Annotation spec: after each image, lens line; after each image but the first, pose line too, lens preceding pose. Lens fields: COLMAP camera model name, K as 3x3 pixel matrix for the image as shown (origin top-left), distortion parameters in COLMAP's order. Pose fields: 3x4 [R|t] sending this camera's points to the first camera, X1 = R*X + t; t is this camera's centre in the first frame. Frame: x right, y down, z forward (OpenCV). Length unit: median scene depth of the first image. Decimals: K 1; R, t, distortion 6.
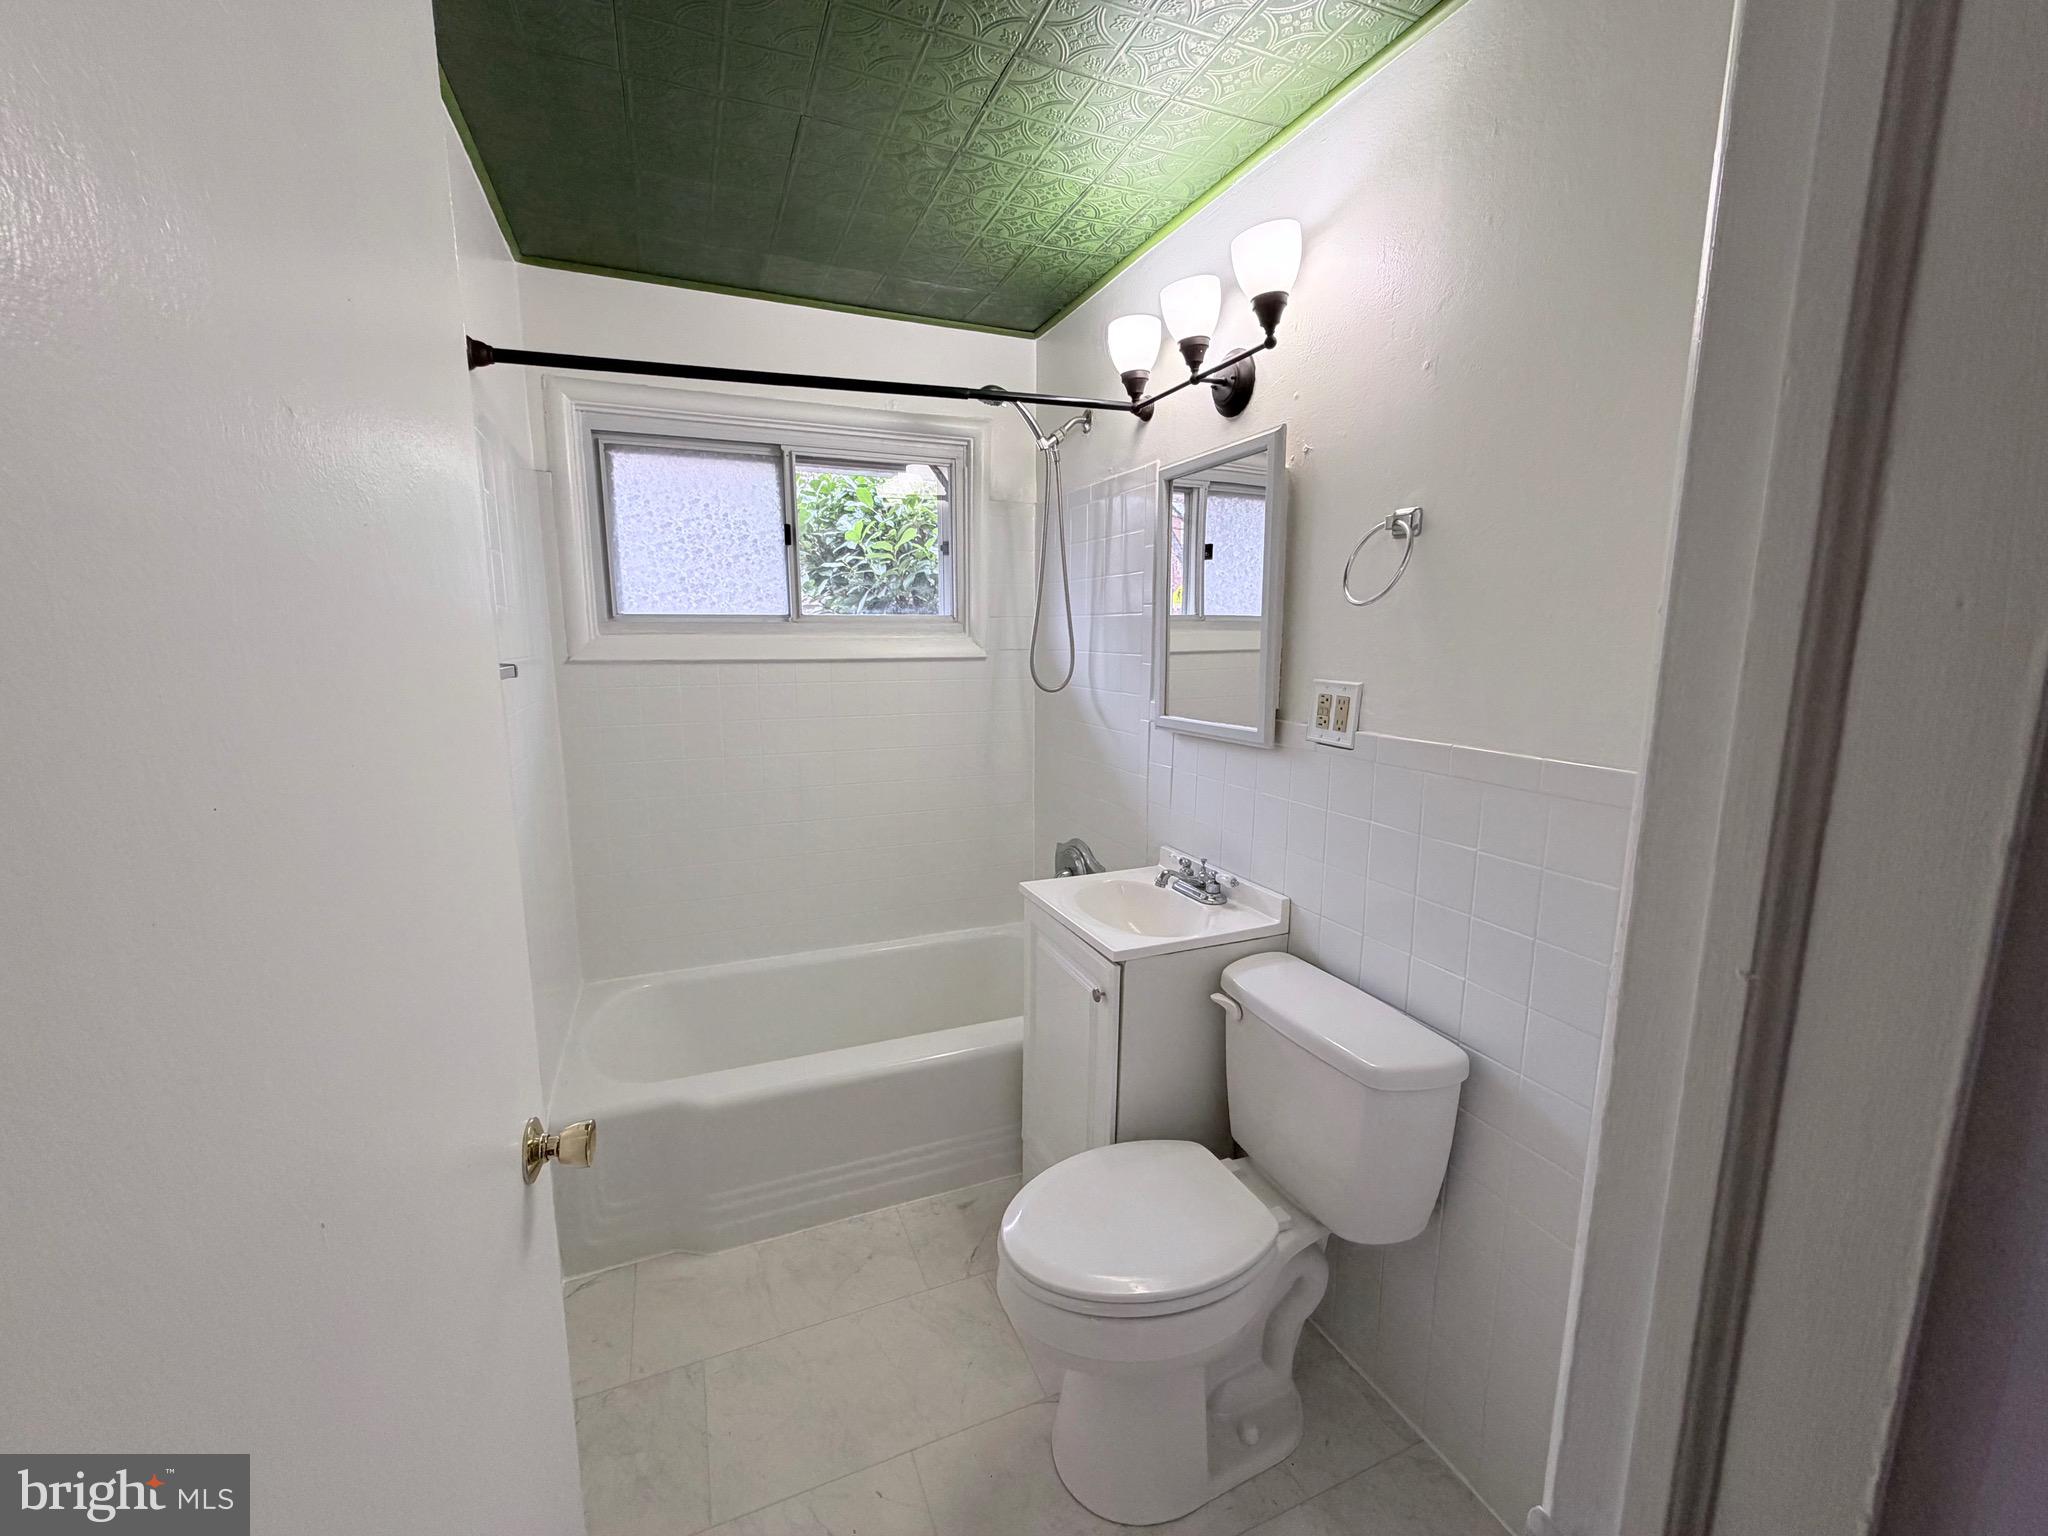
lens RADIAL K [[816.7, 0, 1018.6], [0, 816.7, 764.9], [0, 0, 1]] dist [-0.000737, 0.000358]
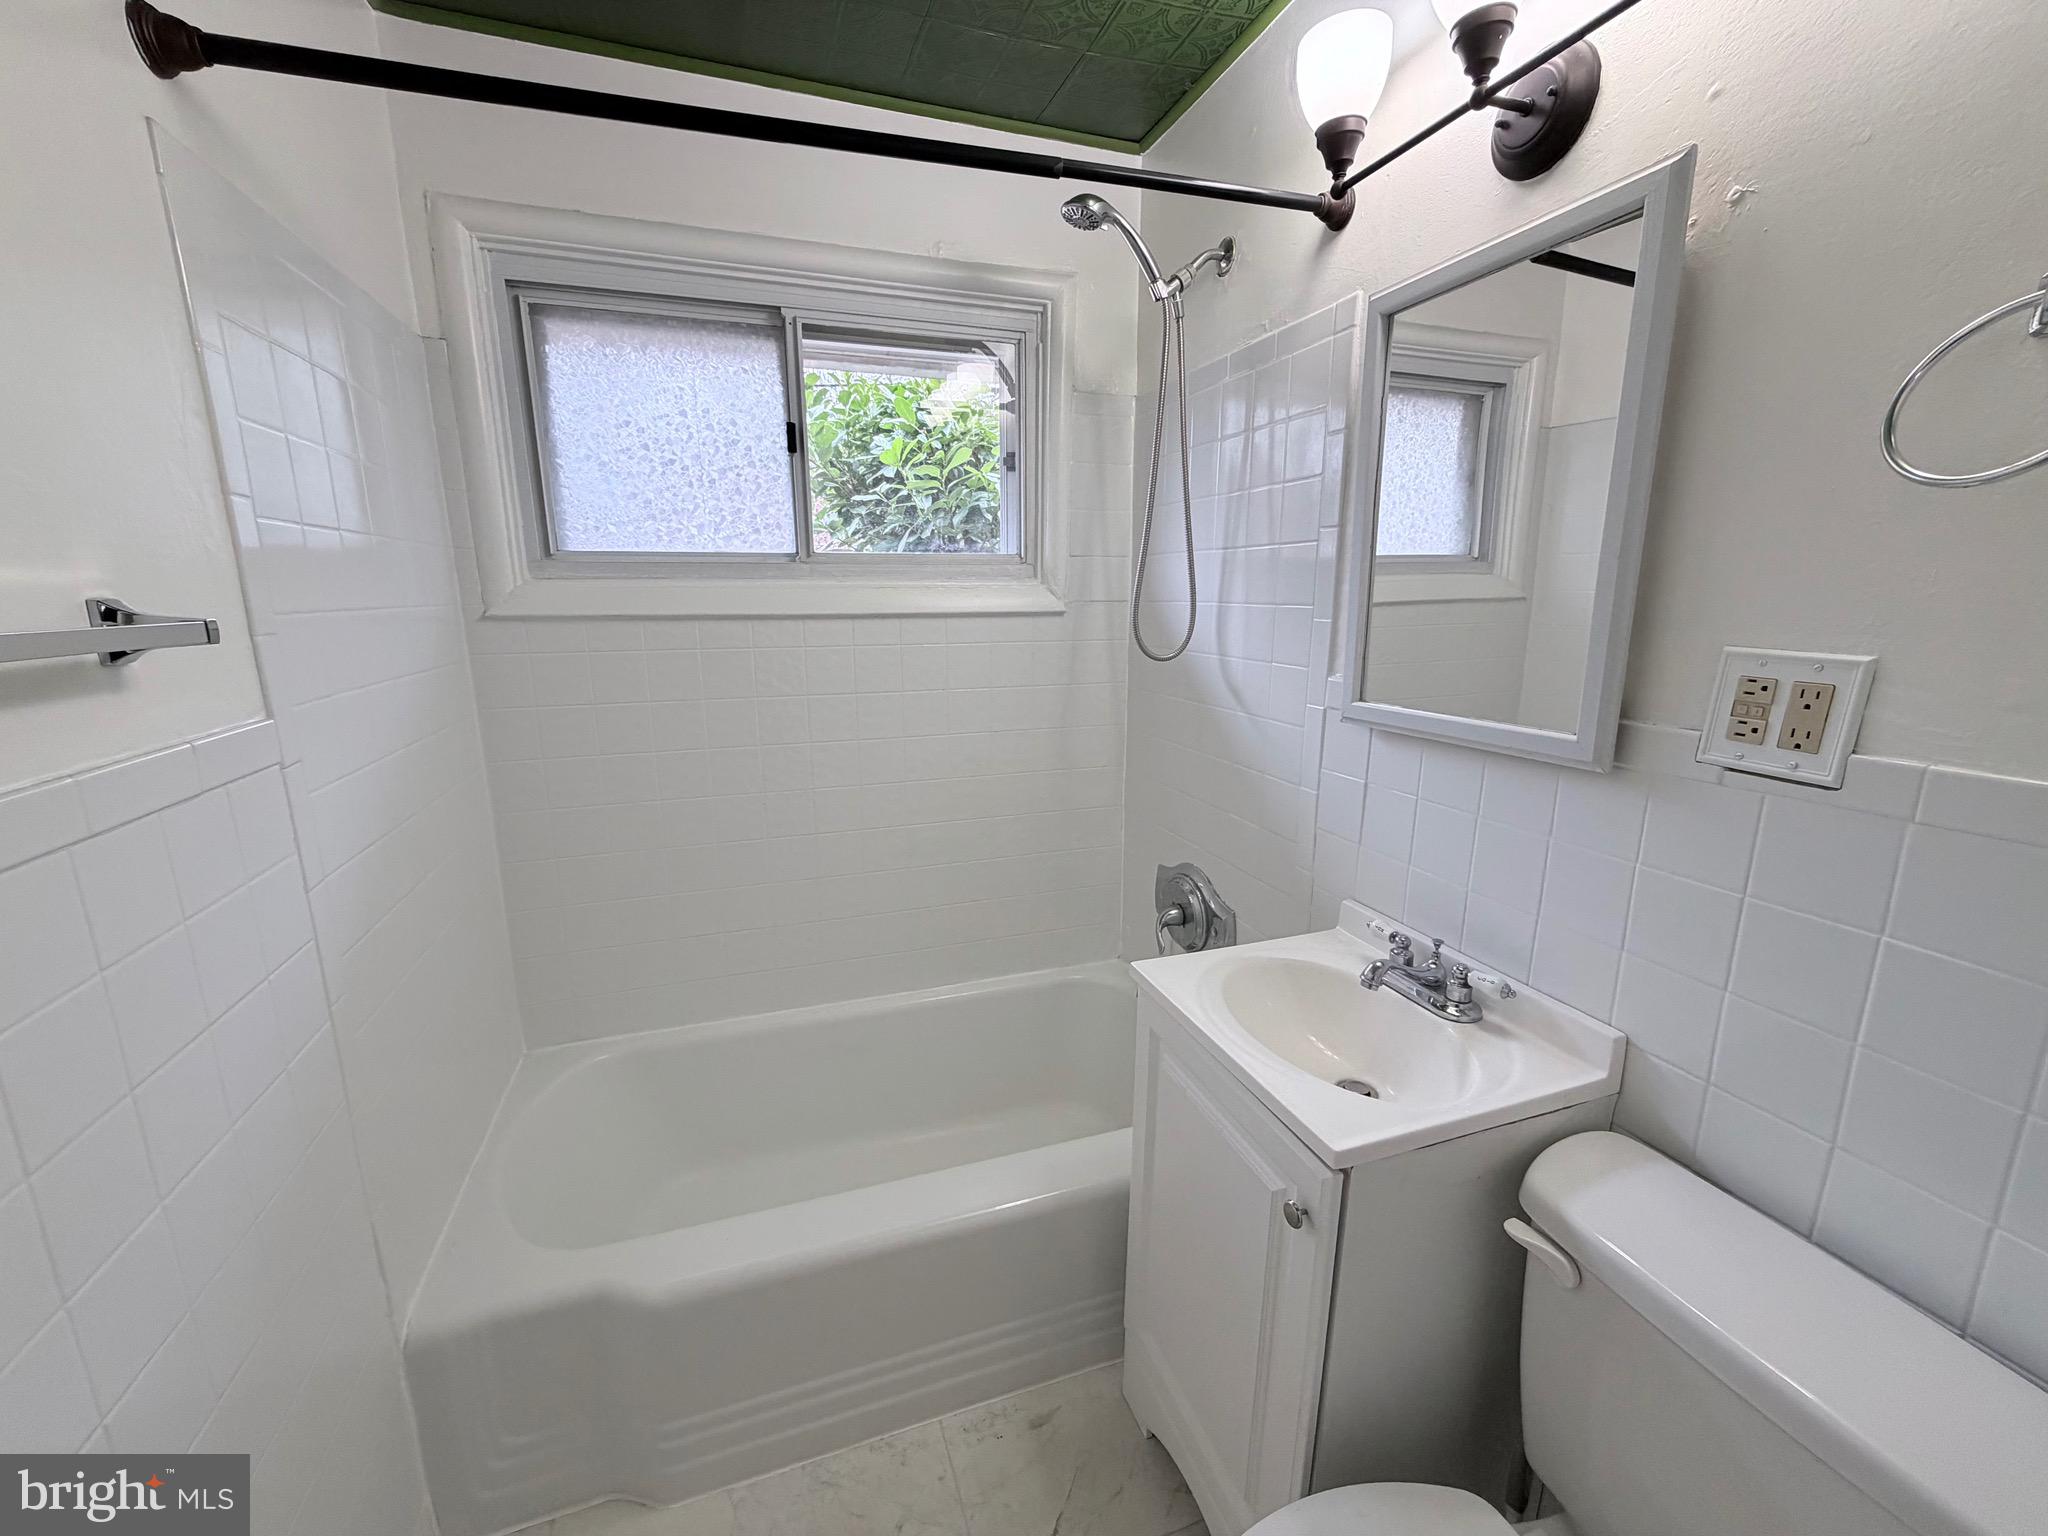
lens RADIAL K [[816.7, 0, 1026.7], [0, 816.7, 767.2], [0, 0, 1]] dist [-0.000737, 0.000358]
pose [[0.998676, 0.009443, -0.050565, -0.048910], [-0.006835, 0.998650, 0.051496, -0.041558], [0.050983, -0.051083, 0.997392, 0.357577]]
